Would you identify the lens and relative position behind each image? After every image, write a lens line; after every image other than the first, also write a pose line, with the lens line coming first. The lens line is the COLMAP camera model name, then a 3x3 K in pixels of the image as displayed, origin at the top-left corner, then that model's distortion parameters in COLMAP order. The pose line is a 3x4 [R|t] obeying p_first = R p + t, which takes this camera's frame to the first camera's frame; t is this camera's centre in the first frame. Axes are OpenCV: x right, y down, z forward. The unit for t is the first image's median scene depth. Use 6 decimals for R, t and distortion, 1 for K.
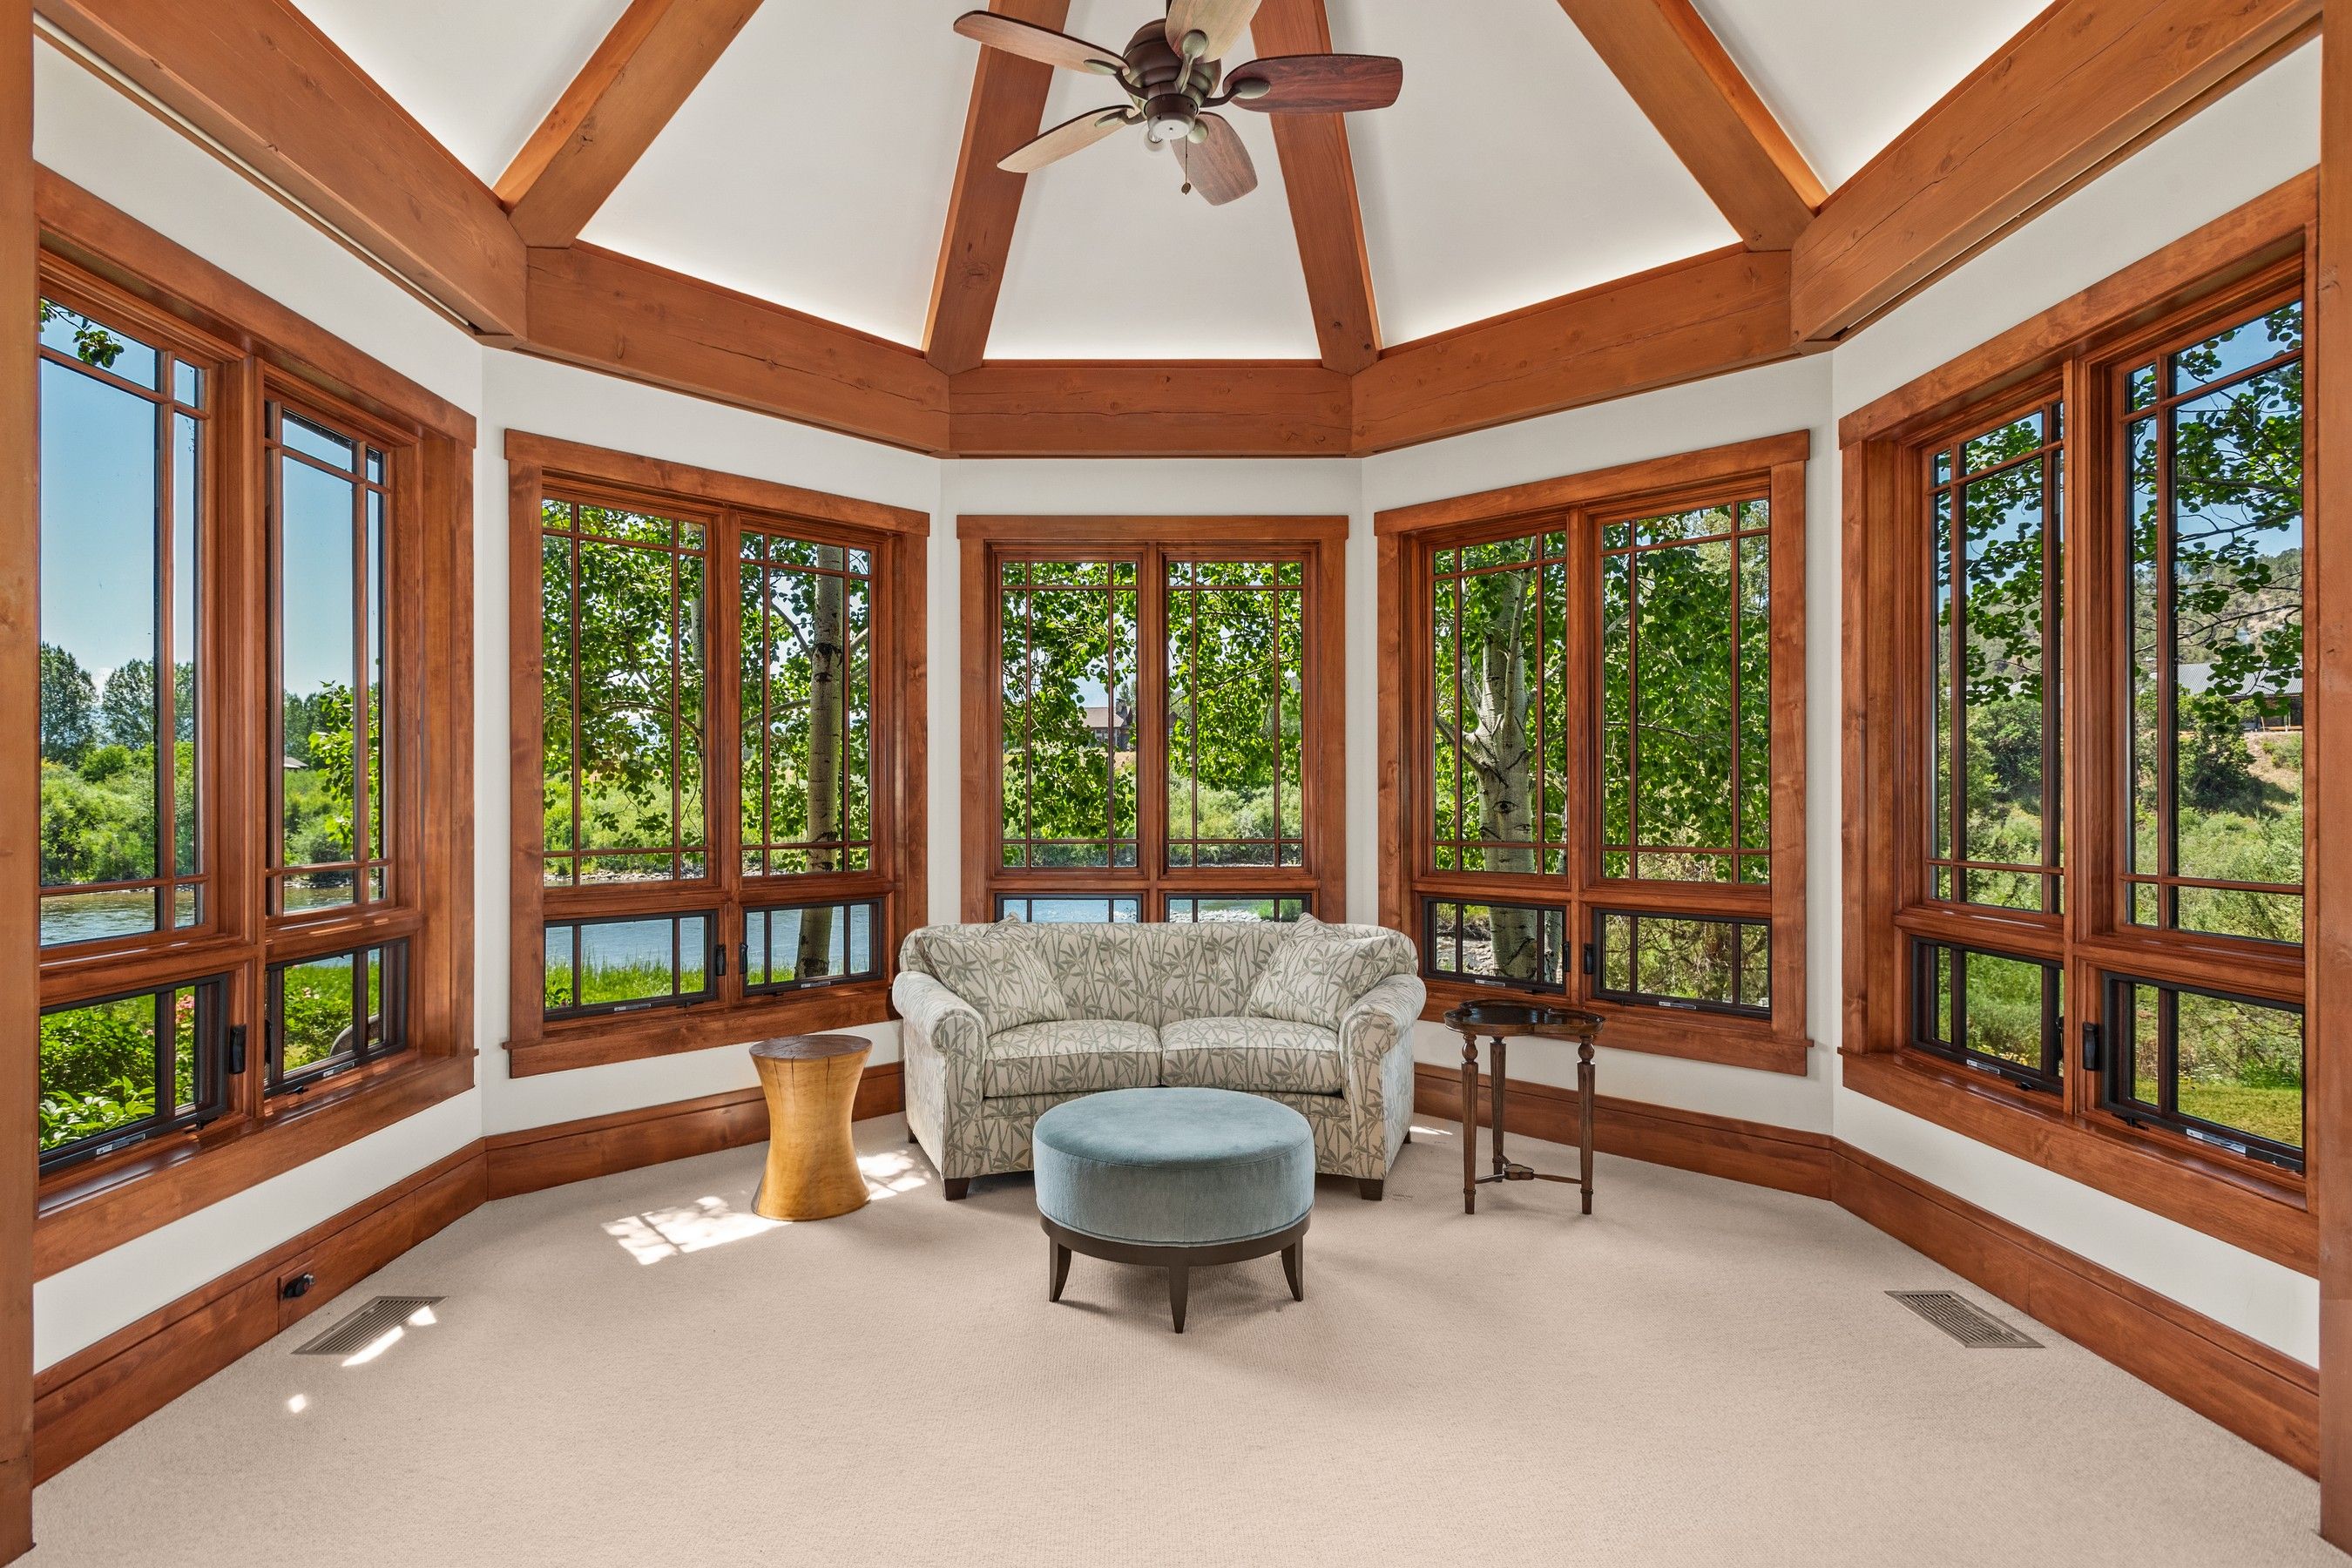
lens RADIAL K [[1230.8, 0, 1154.8], [0, 1230.8, 789.3], [0, 0, 1]] dist [0.004571, -0.000132]
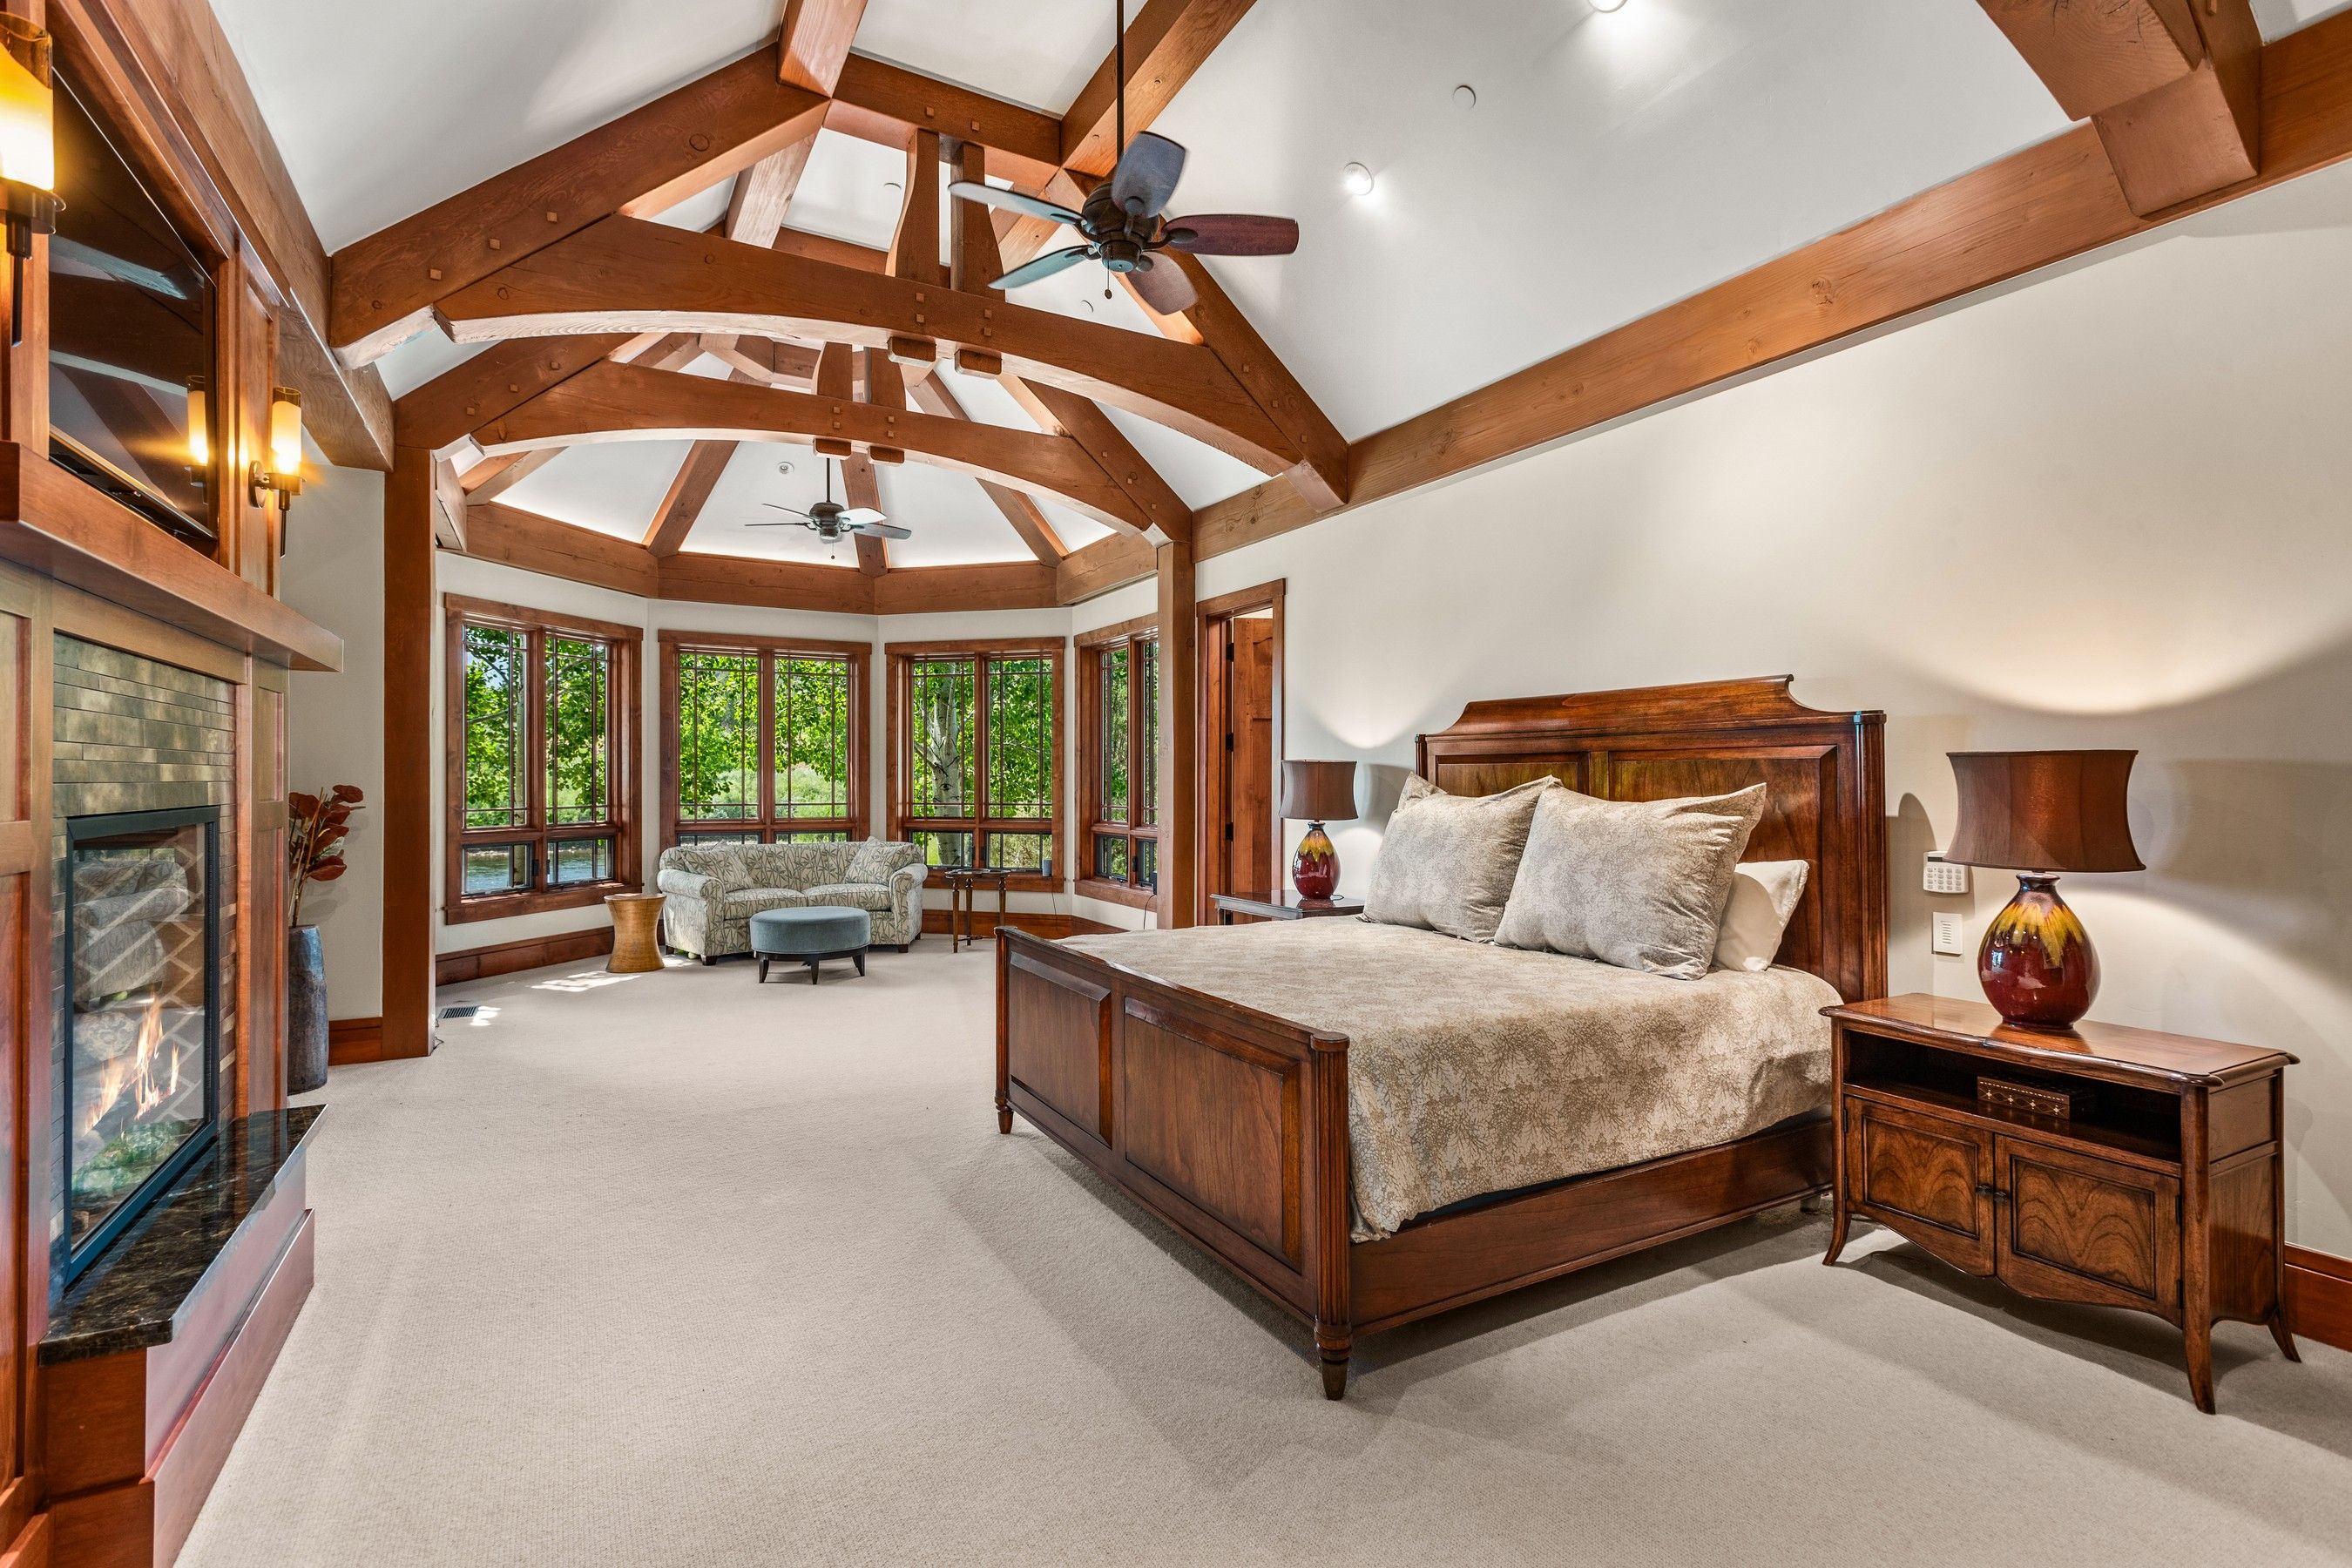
lens RADIAL K [[1111.8, 0, 1192.0], [0, 1111.8, 774.6], [0, 0, 1]] dist [0.008875, -0.002179]
pose [[0.880427, 0.006704, 0.474134, -0.259885], [-0.006805, 0.999976, -0.001502, -0.005588], [-0.474133, -0.001904, 0.880451, -0.919933]]
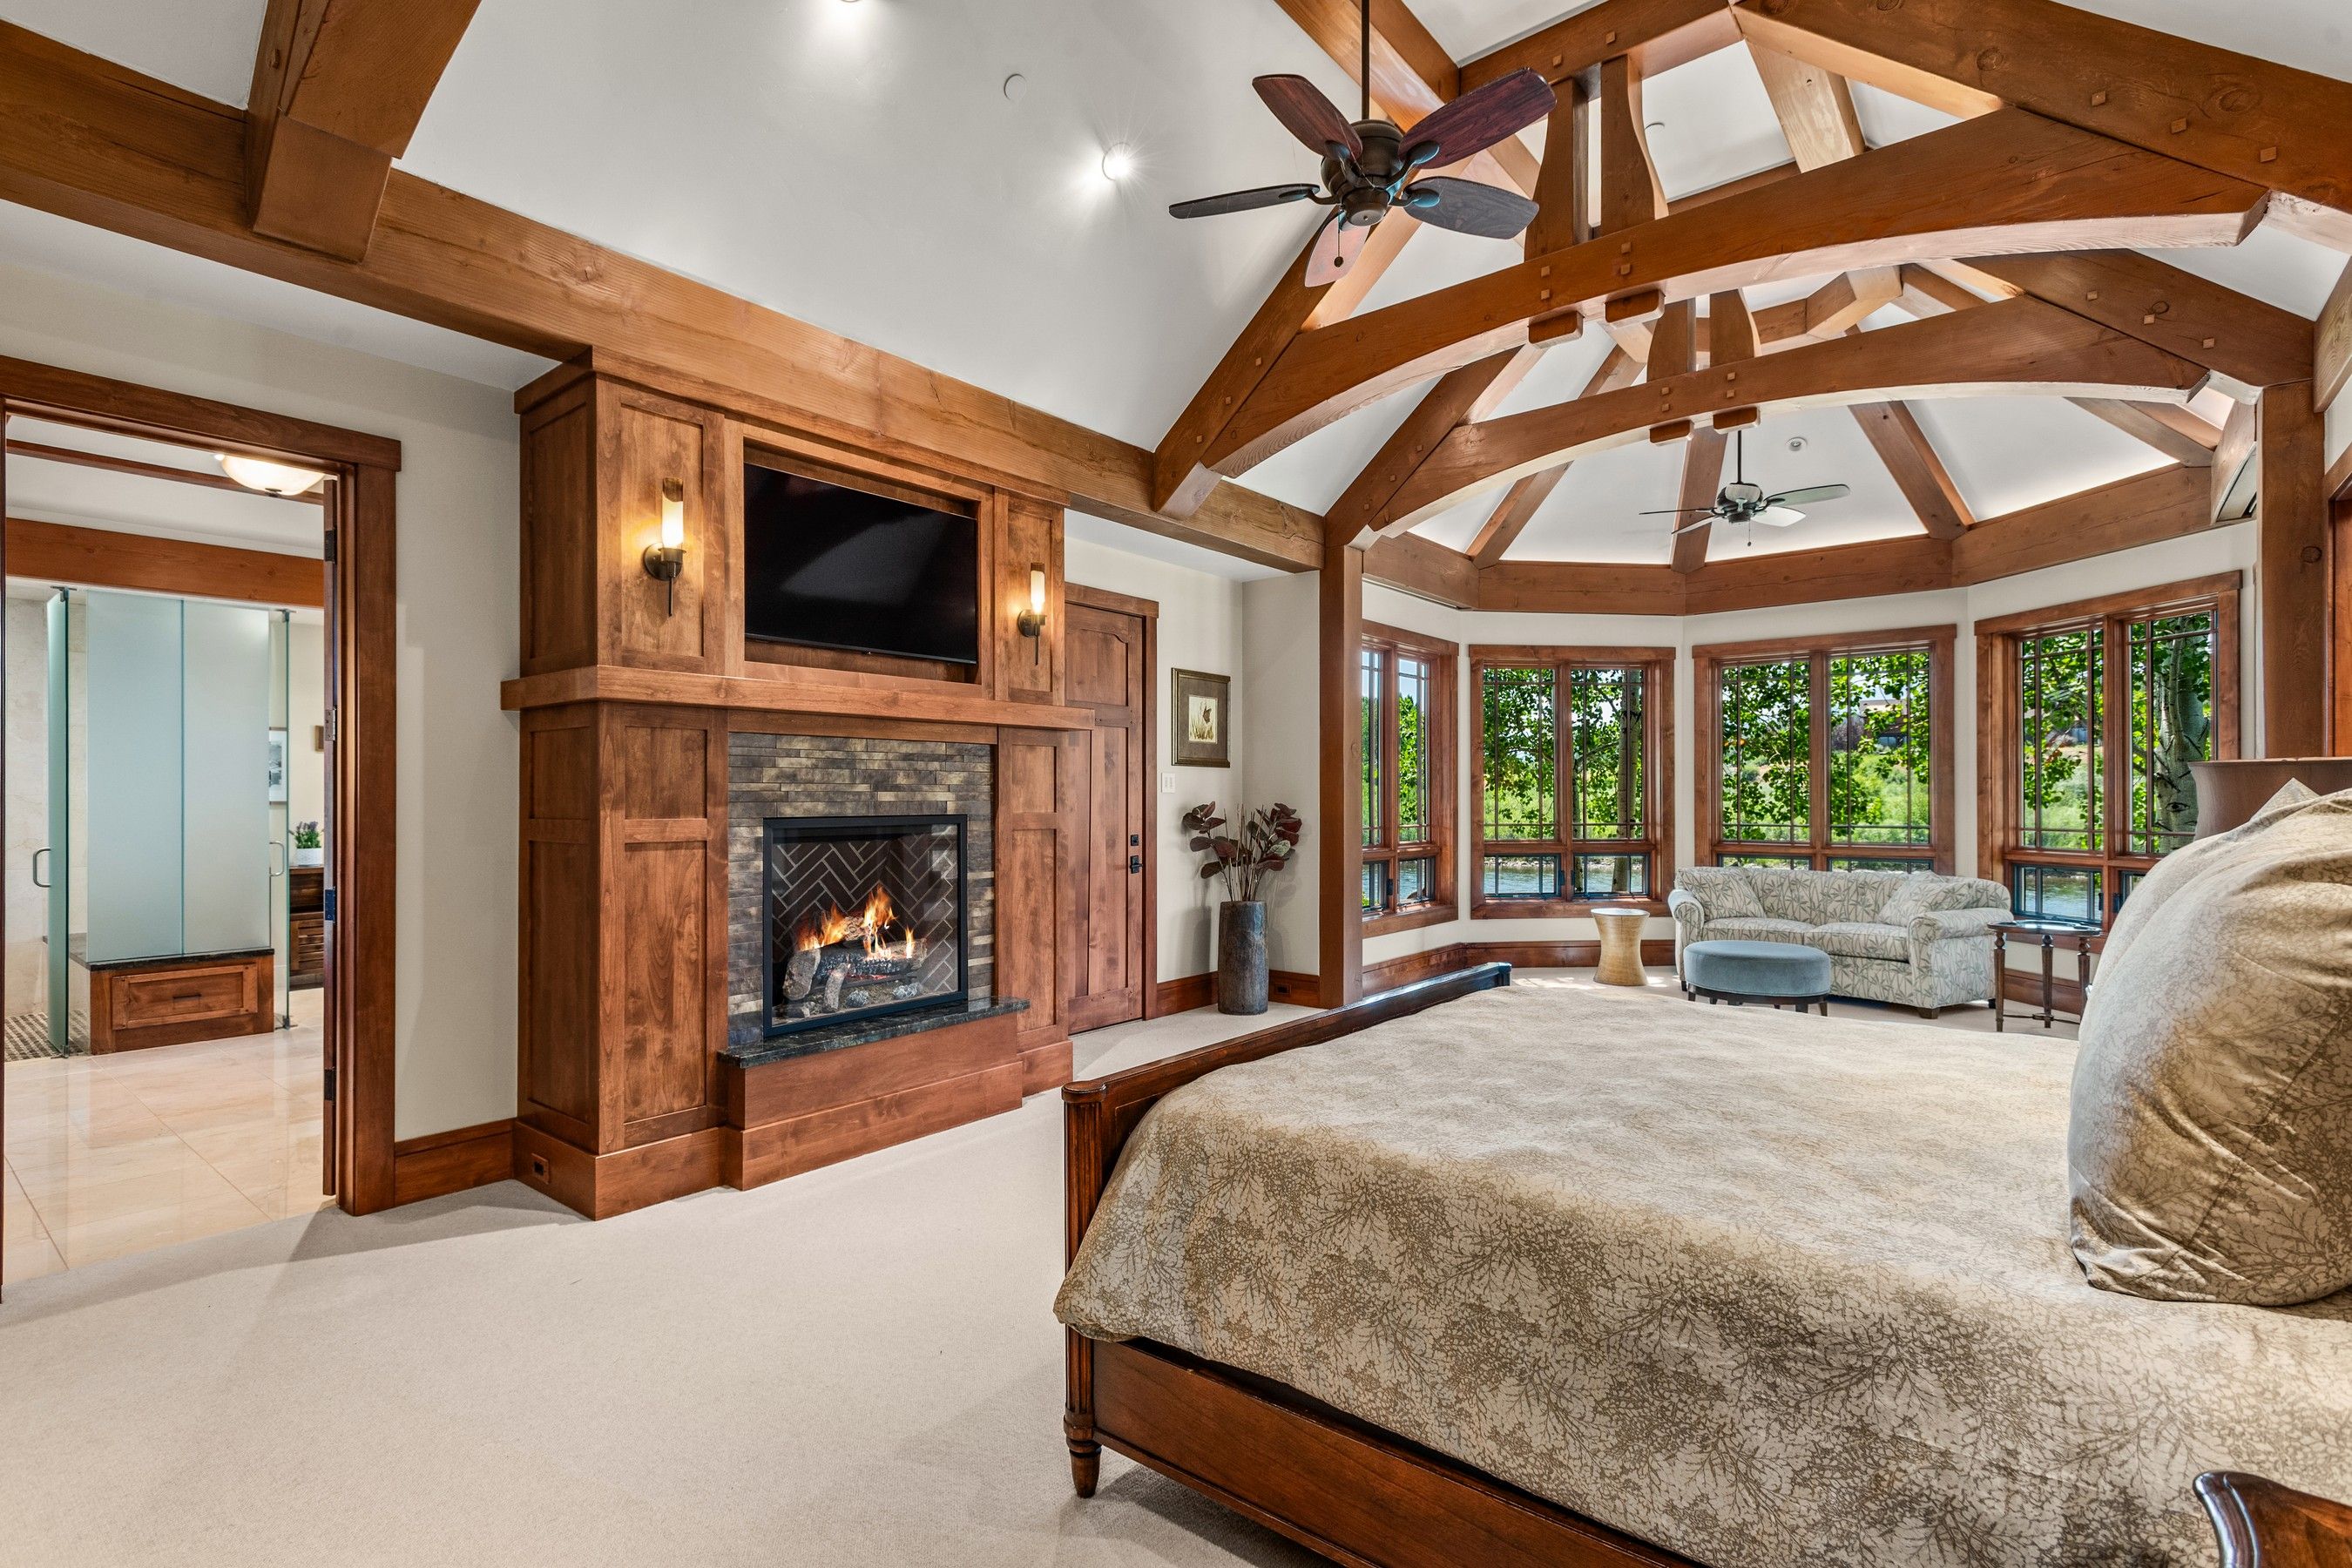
lens RADIAL K [[1111.8, 0, 1148.5], [0, 1111.8, 798.2], [0, 0, 1]] dist [0.008875, -0.002179]
pose [[0.752473, -0.000508, -0.658623, 0.340169], [0.004559, 0.999980, 0.004437, -0.007133], [0.658607, -0.006341, 0.752460, -0.829233]]
